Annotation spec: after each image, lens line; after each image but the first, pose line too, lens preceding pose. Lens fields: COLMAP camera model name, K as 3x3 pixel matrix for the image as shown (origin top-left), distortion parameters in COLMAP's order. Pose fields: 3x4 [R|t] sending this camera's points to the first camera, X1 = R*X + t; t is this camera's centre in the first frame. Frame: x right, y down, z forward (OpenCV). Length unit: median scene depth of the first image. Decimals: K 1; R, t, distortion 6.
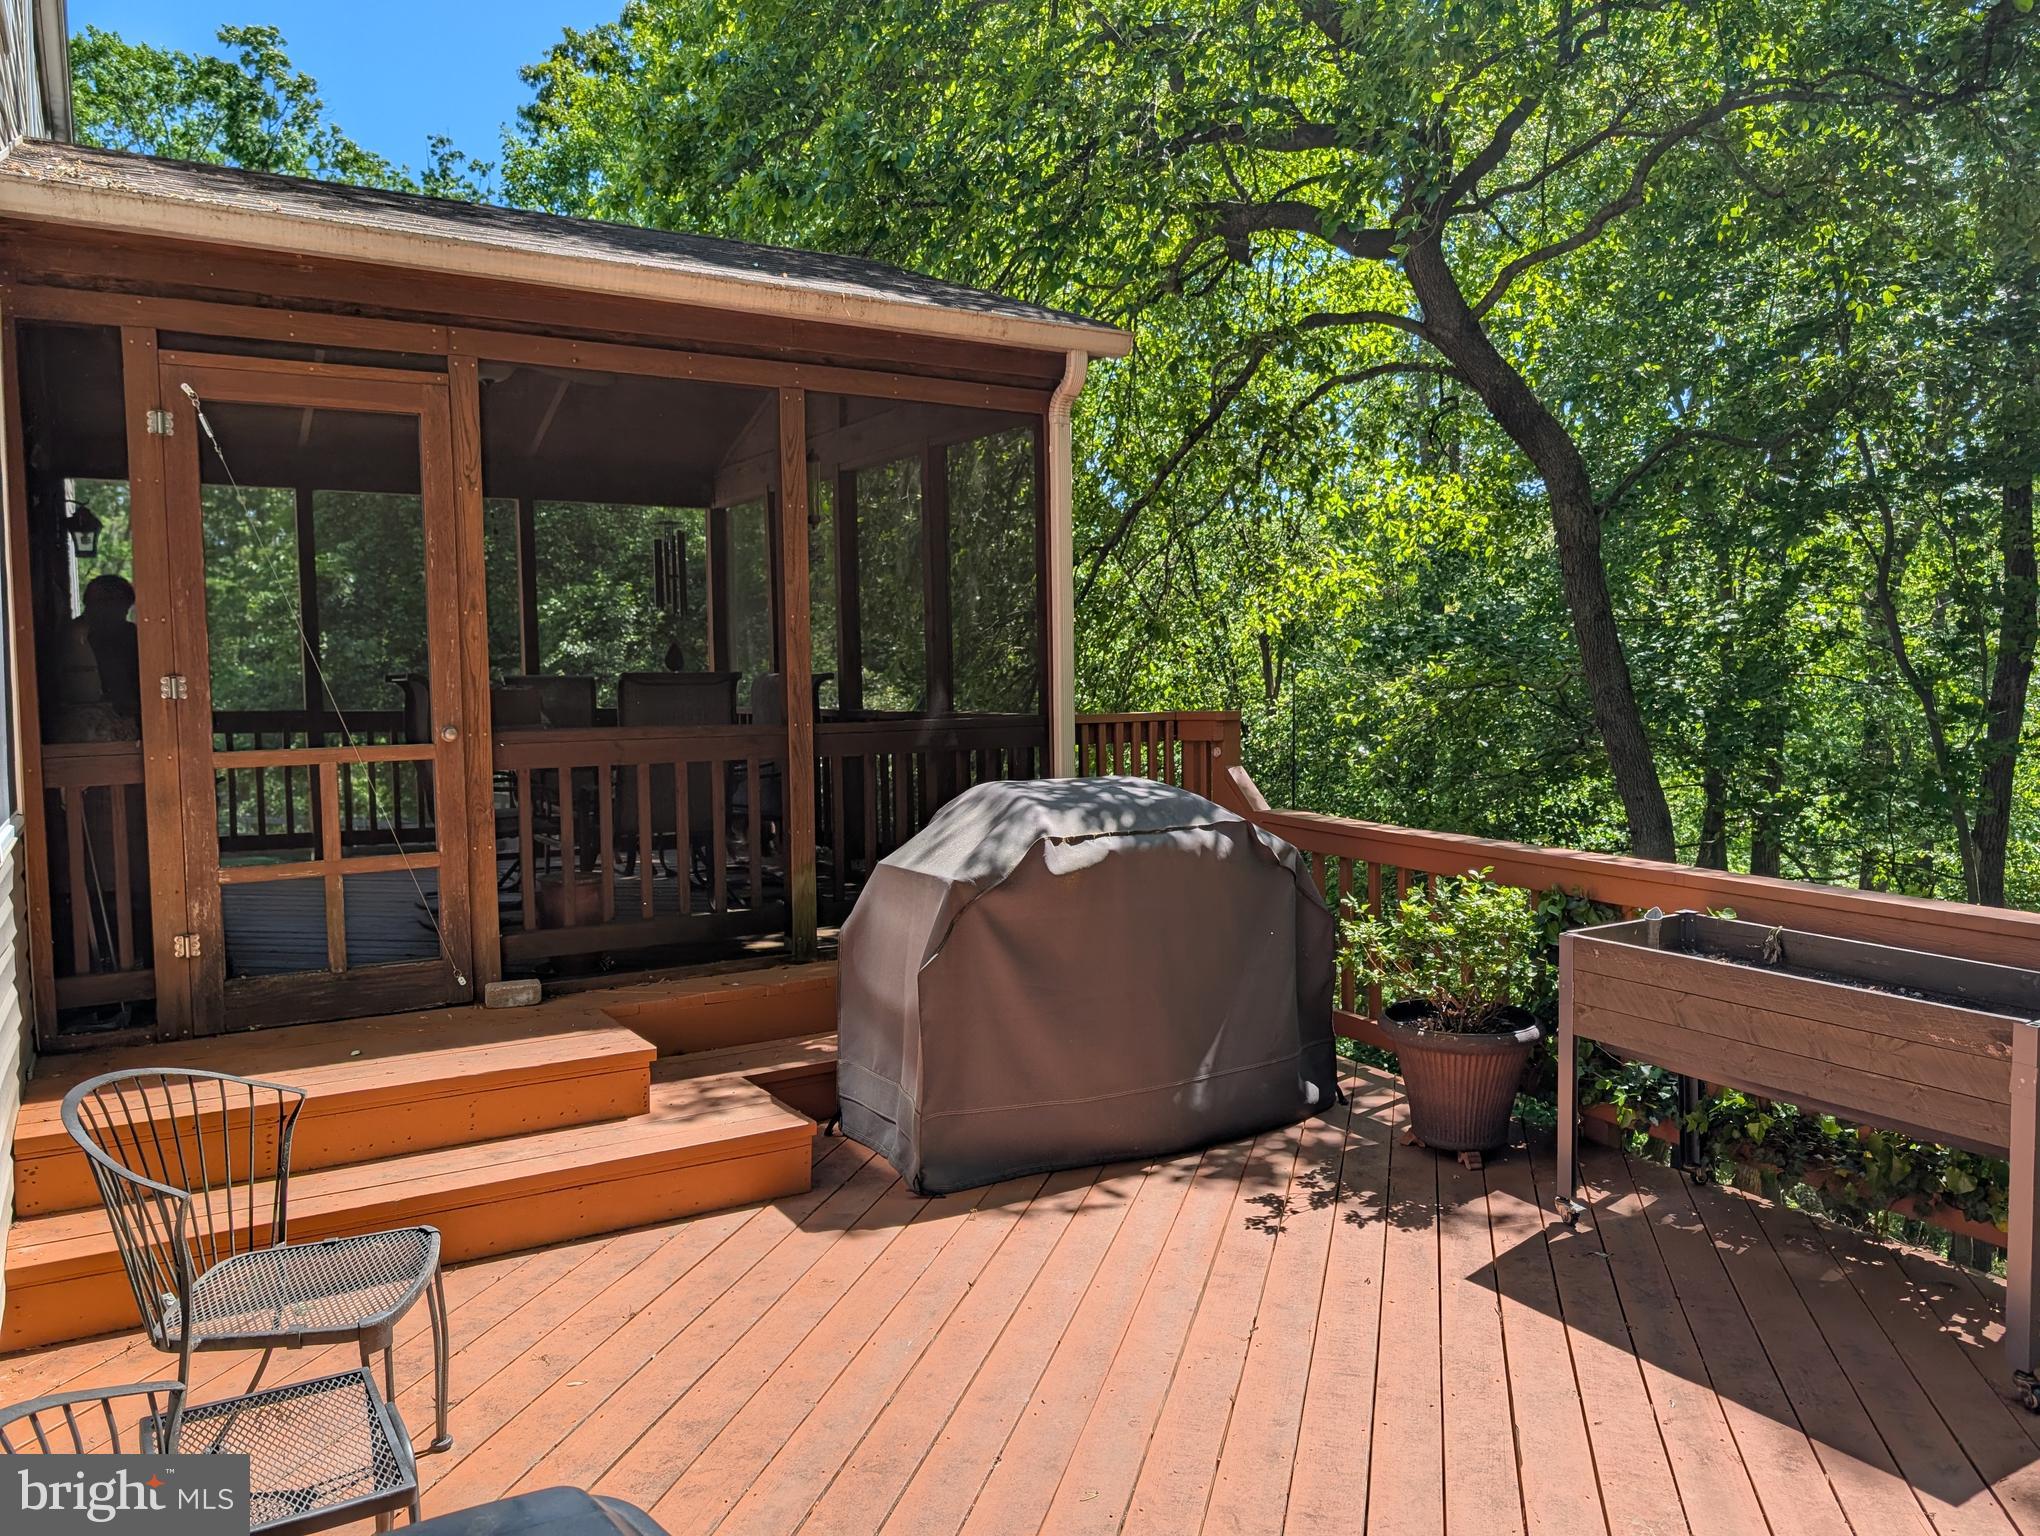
lens RADIAL K [[1430.5, 0, 1020.0], [0, 1430.5, 768.0], [0, 0, 1]] dist [-0.000893, -0.000523]
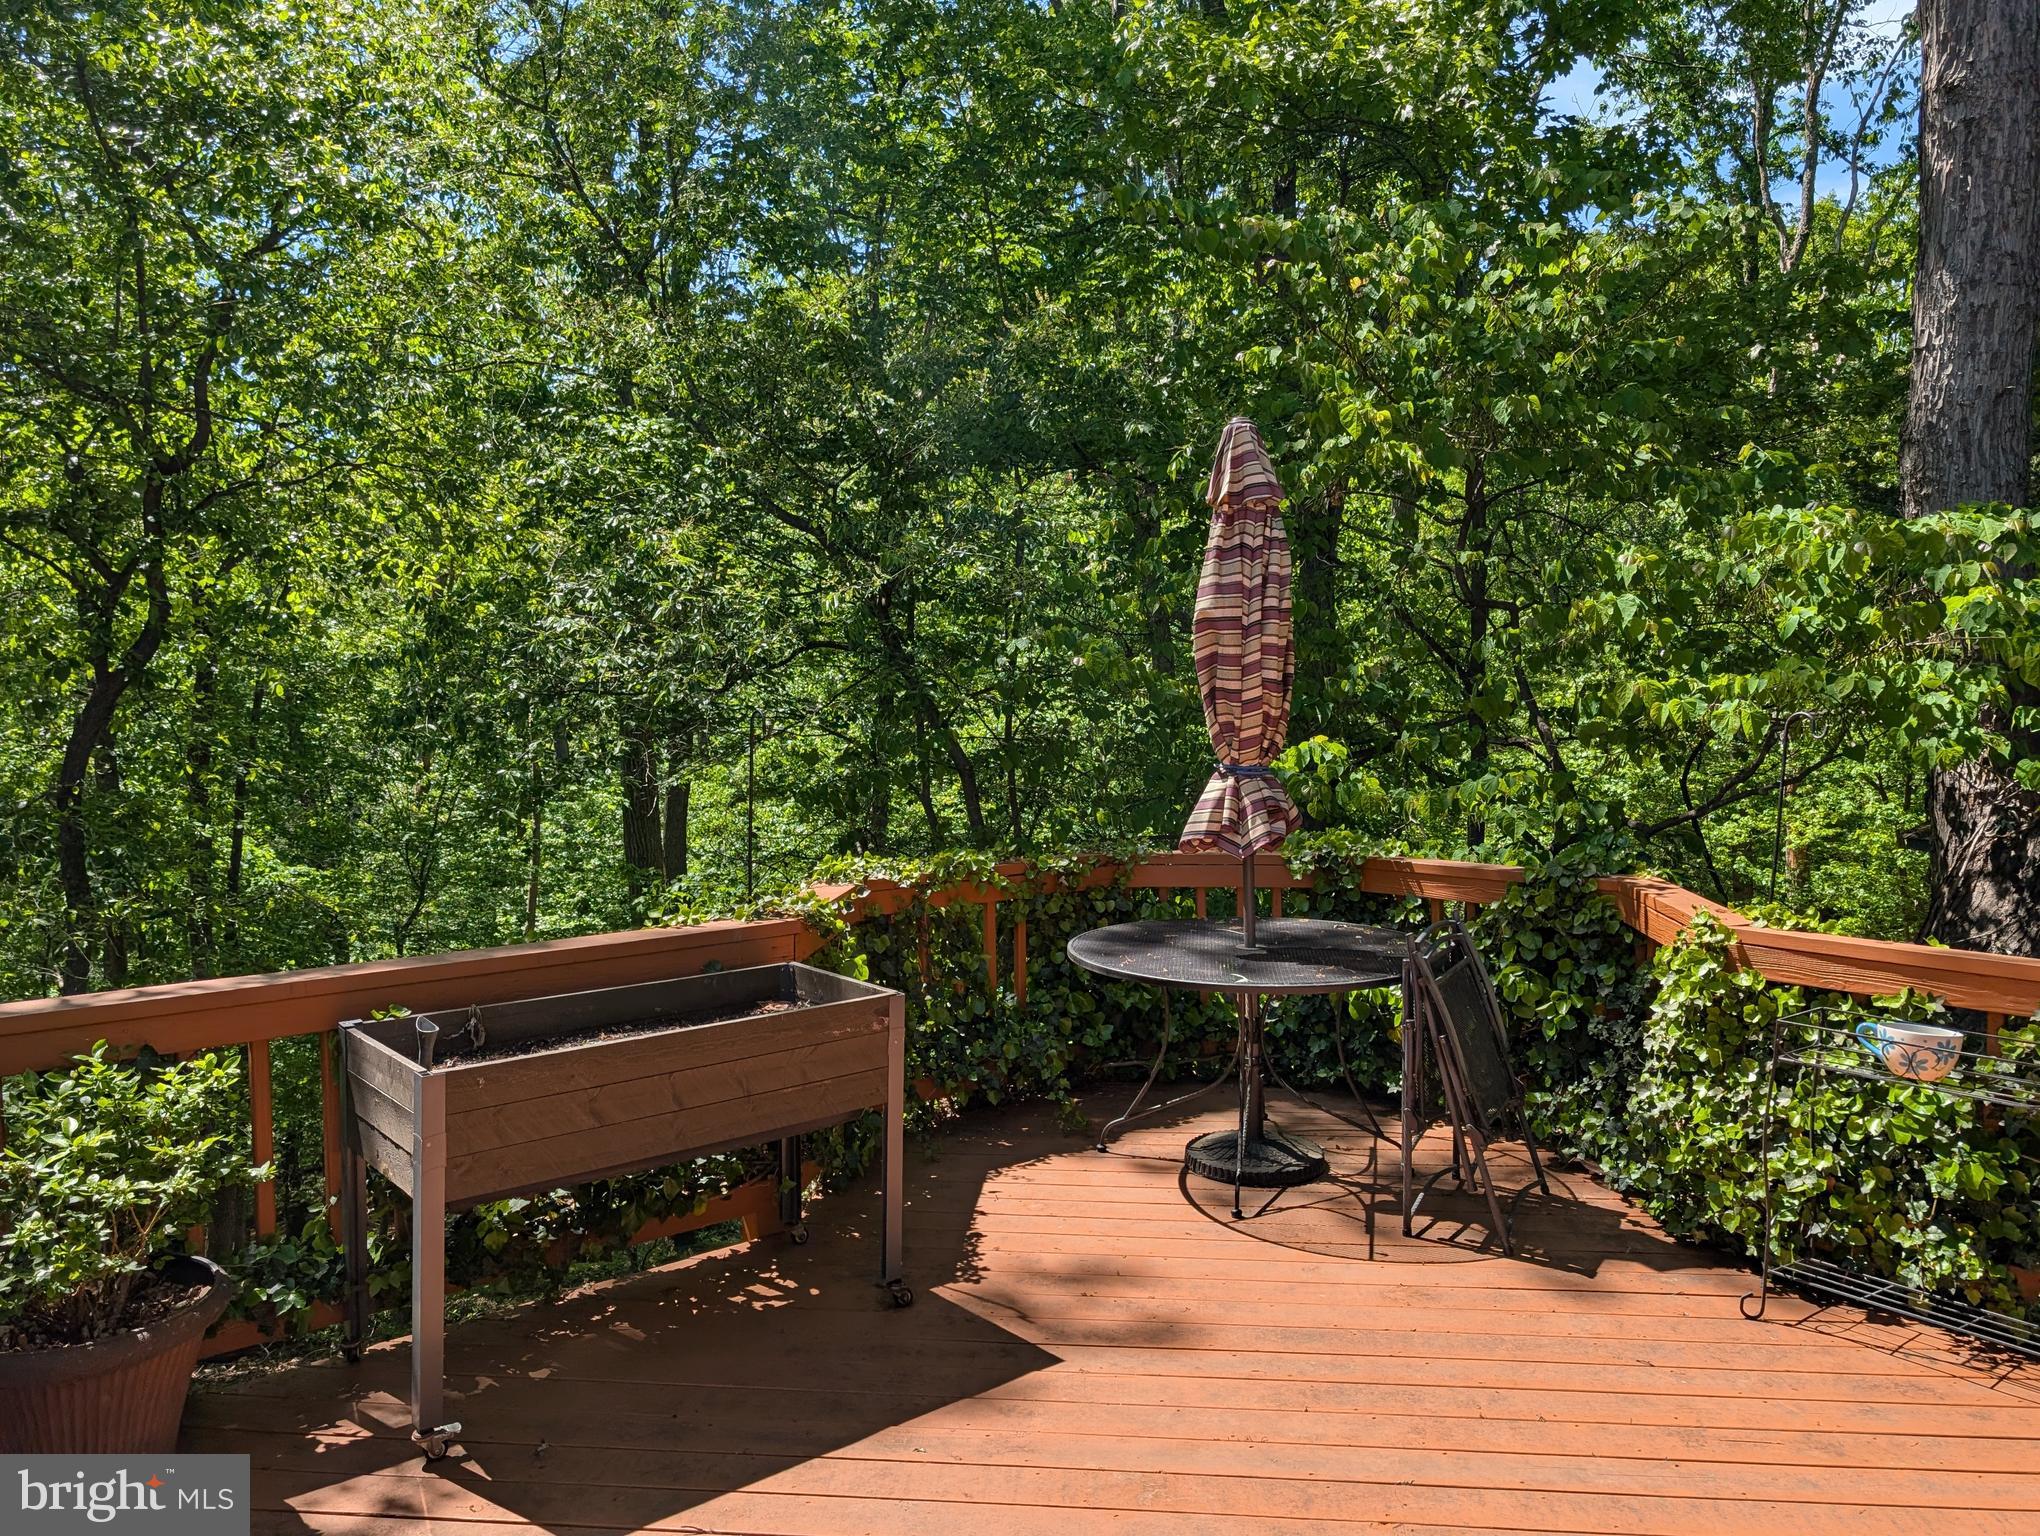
lens RADIAL K [[1430.5, 0, 1020.0], [0, 1430.5, 768.0], [0, 0, 1]] dist [-0.000893, -0.000523]
pose [[-0.185804, -0.038526, 0.981831, -0.410075], [0.064432, 0.996603, 0.051299, -0.063591], [-0.980472, 0.072793, -0.182690, 0.837193]]
